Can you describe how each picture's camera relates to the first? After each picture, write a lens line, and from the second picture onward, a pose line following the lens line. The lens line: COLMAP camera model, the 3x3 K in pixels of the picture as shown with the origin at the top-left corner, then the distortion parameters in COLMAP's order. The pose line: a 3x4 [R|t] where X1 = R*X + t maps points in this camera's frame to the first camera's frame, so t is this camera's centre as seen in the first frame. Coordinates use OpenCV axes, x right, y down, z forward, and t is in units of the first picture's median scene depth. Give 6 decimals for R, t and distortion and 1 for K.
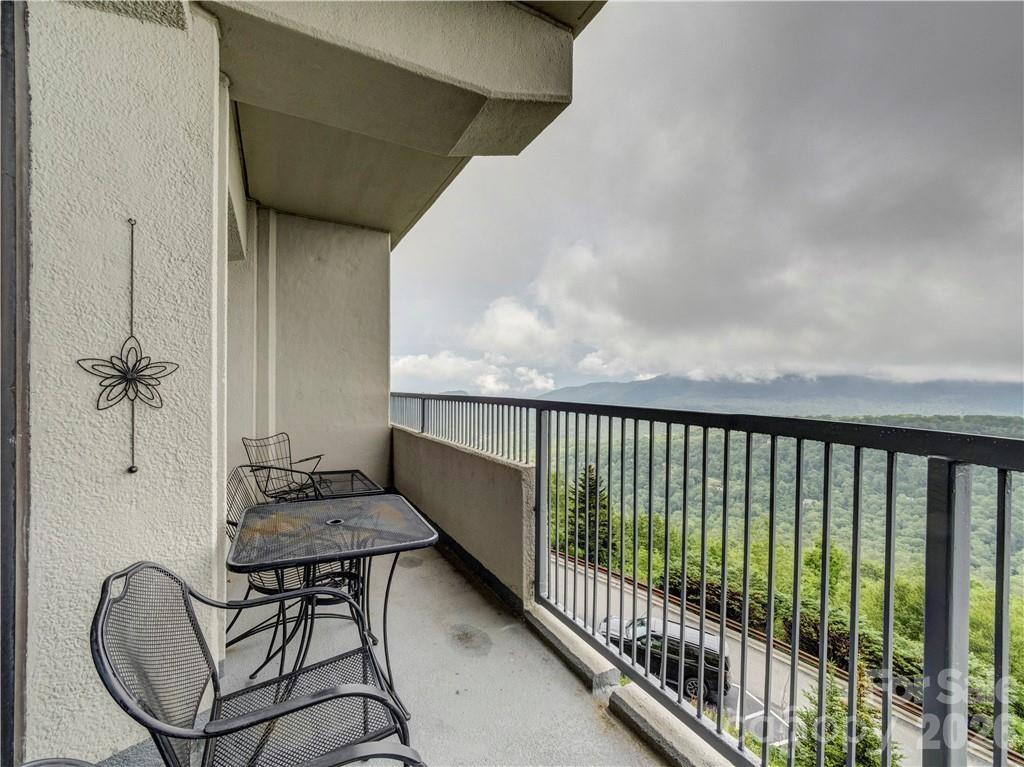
lens RADIAL K [[429.0, 0, 510.1], [0, 429.0, 393.0], [0, 0, 1]] dist [-0.008302, 0.000811]
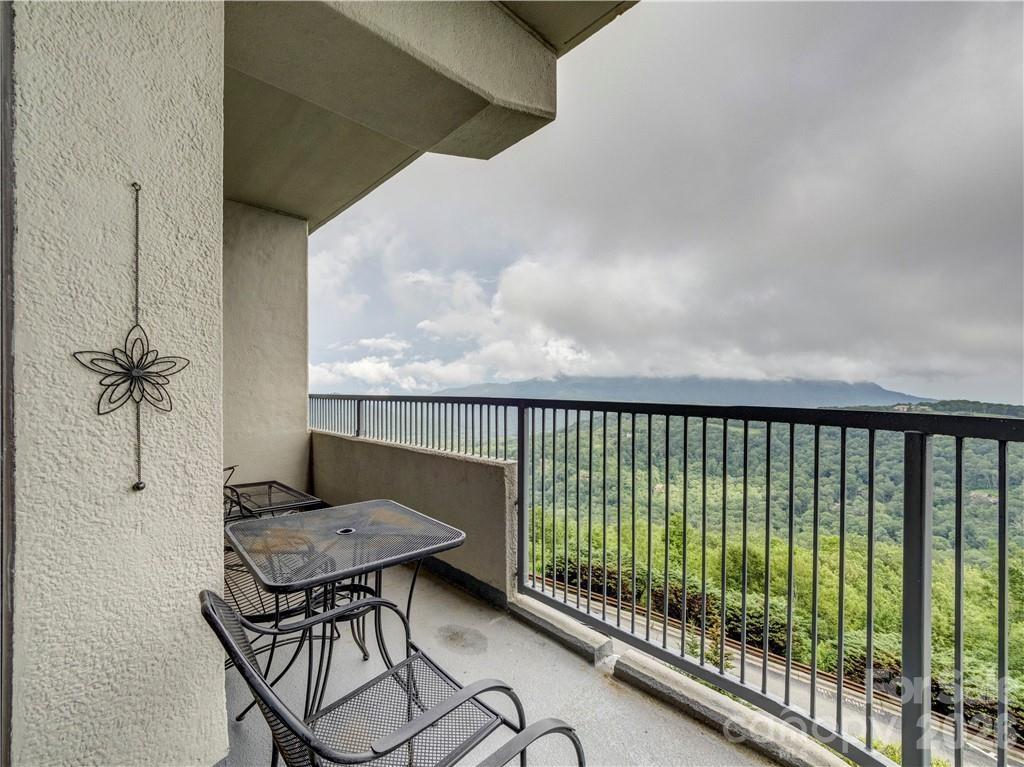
lens RADIAL K [[429.0, 0, 506.0], [0, 429.0, 392.9], [0, 0, 1]] dist [-0.008302, 0.000811]
pose [[0.962198, -0.009814, 0.272175, -0.310350], [0.010786, 0.999940, -0.002076, 0.005946], [-0.272139, 0.004933, 0.962245, 0.008218]]
